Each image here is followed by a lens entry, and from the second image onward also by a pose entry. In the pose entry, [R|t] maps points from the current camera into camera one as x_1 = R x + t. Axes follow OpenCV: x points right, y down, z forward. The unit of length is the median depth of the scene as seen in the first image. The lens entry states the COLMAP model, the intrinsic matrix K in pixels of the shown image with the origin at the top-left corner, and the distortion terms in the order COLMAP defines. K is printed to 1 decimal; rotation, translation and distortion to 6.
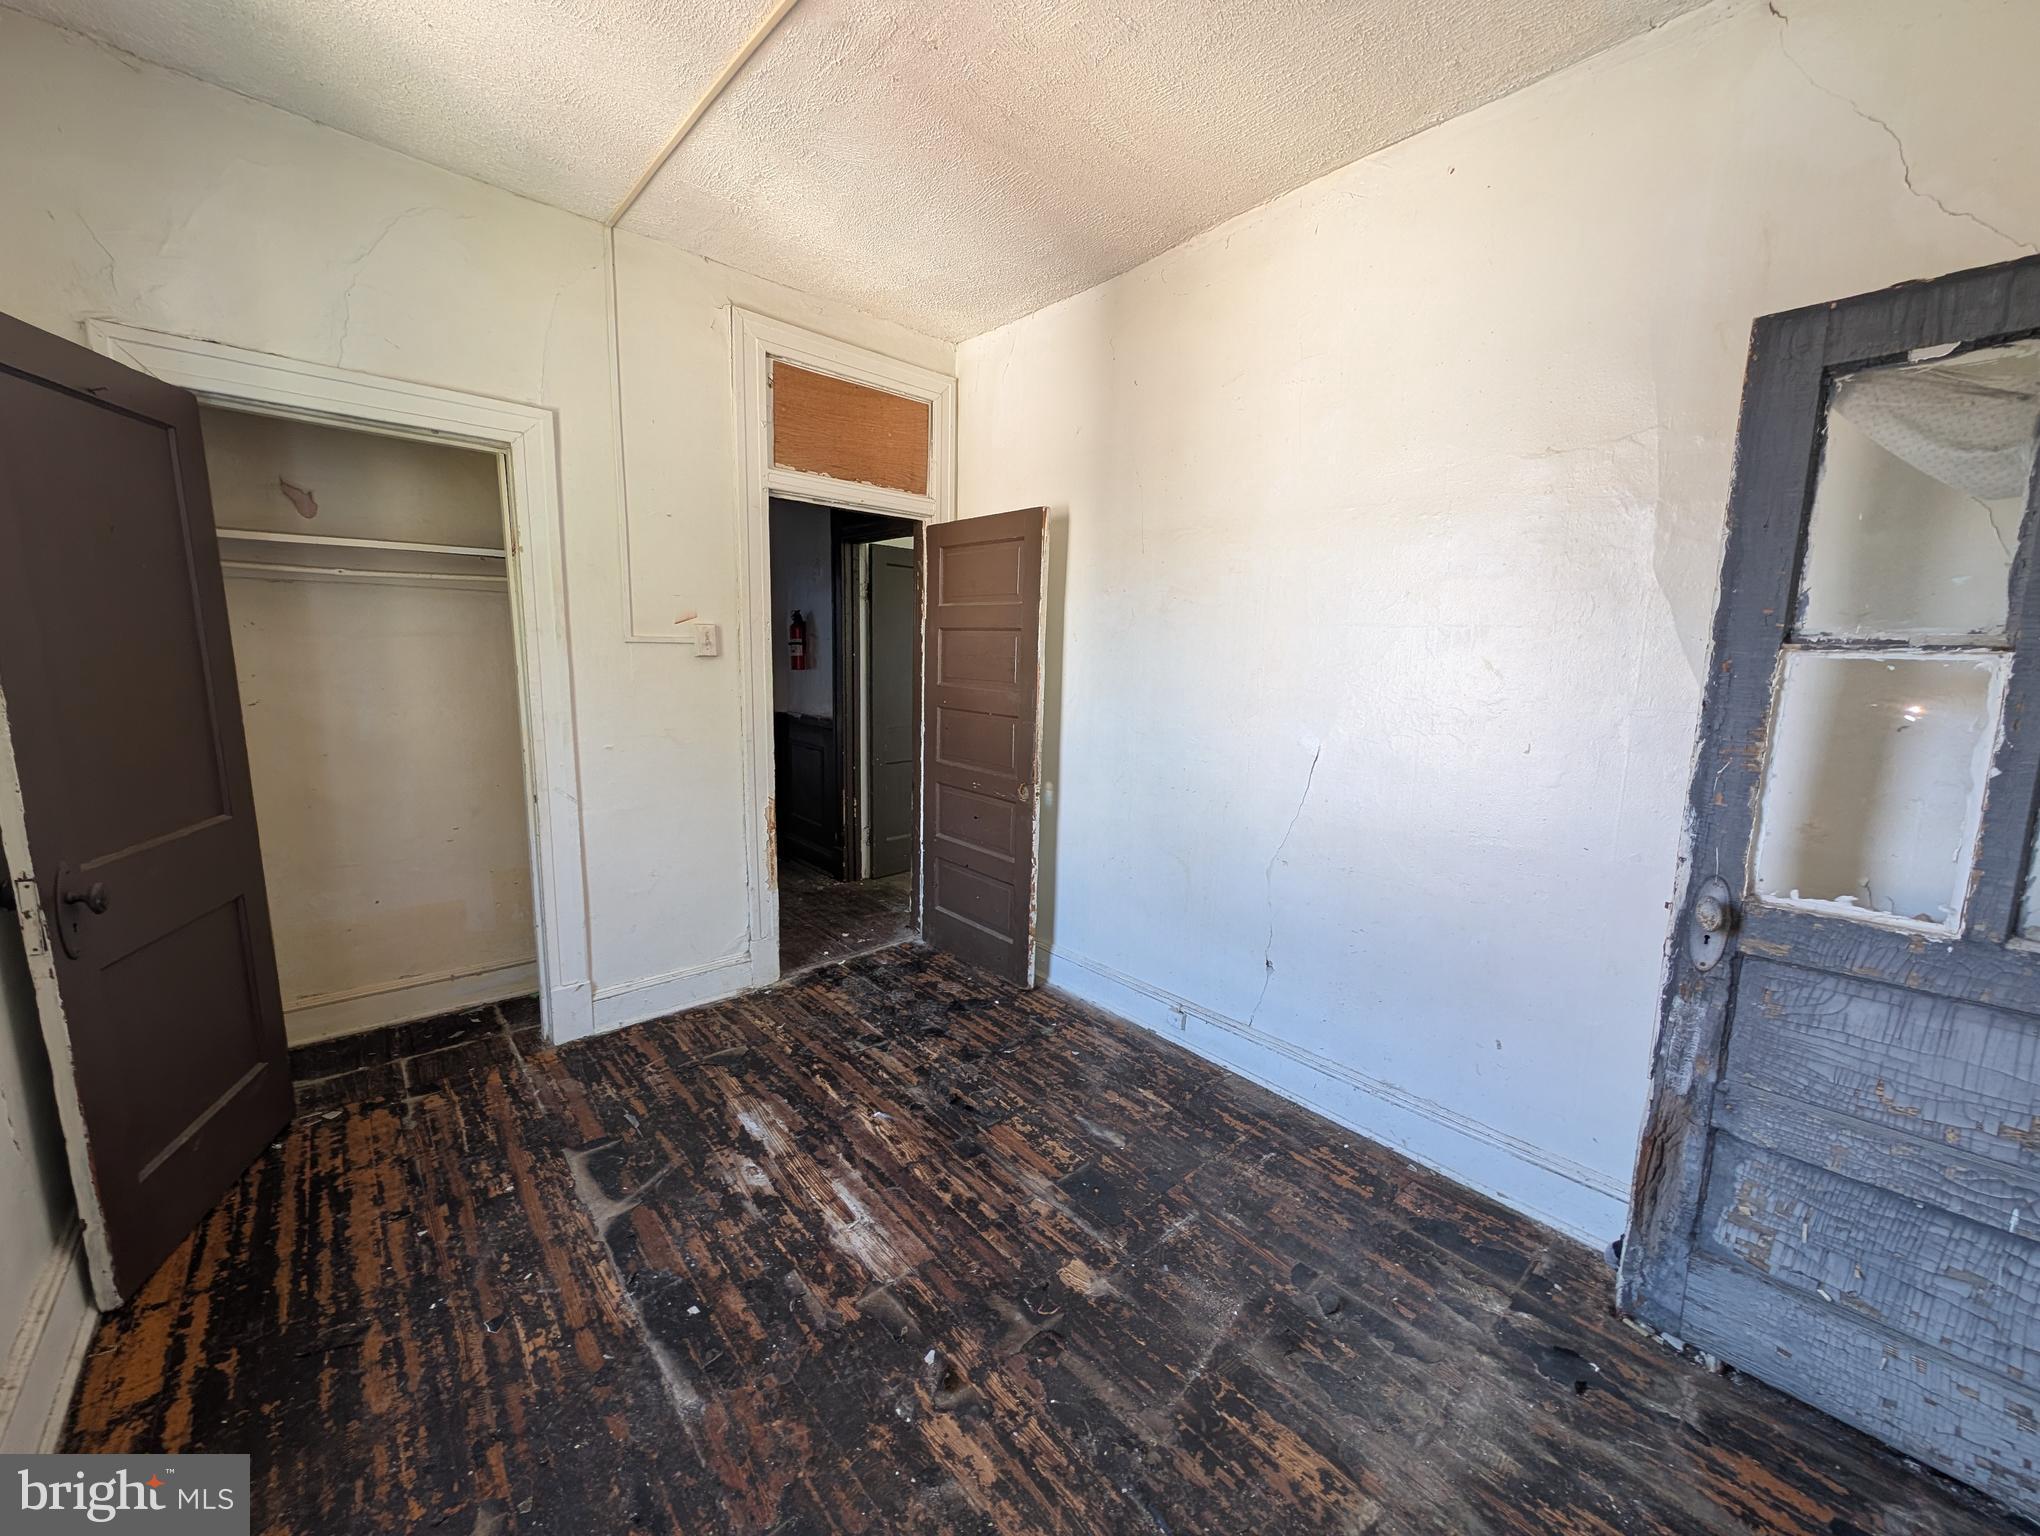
lens RADIAL K [[771.0, 0, 1019.5], [0, 771.0, 762.8], [0, 0, 1]] dist [0.011680, -0.006565]
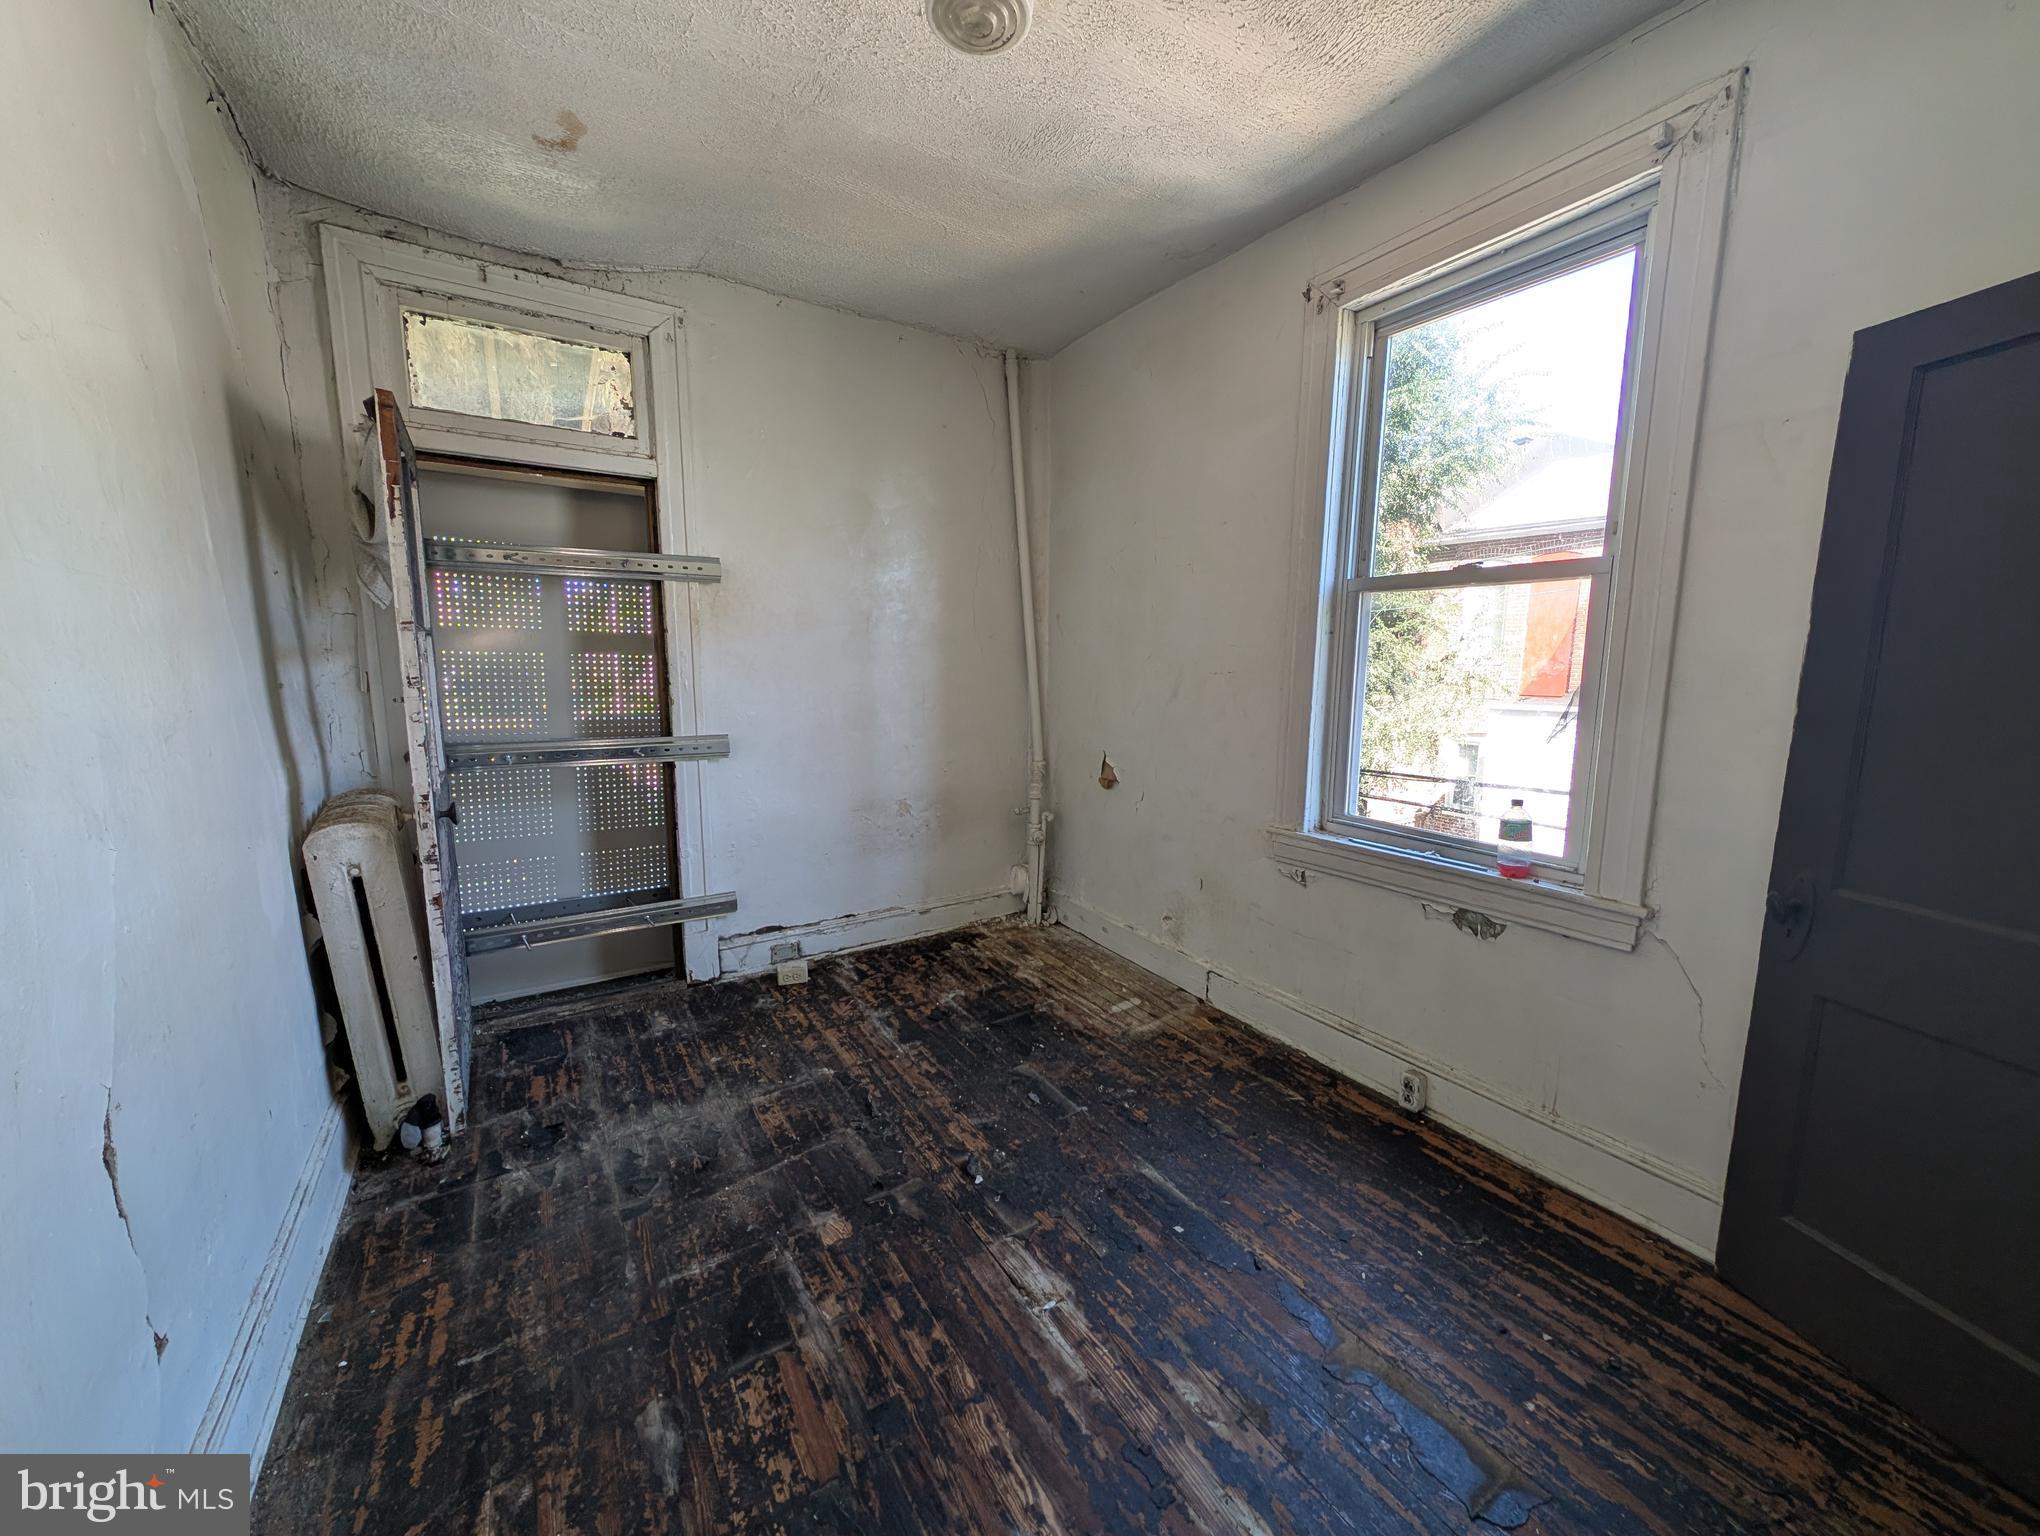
lens RADIAL K [[771.0, 0, 1019.5], [0, 771.0, 762.8], [0, 0, 1]] dist [0.011680, -0.006565]
pose [[-0.988085, -0.043695, 0.147574, -0.288527], [0.000301, 0.958302, 0.285757, -0.242914], [-0.153907, 0.282397, -0.946871, 1.693115]]
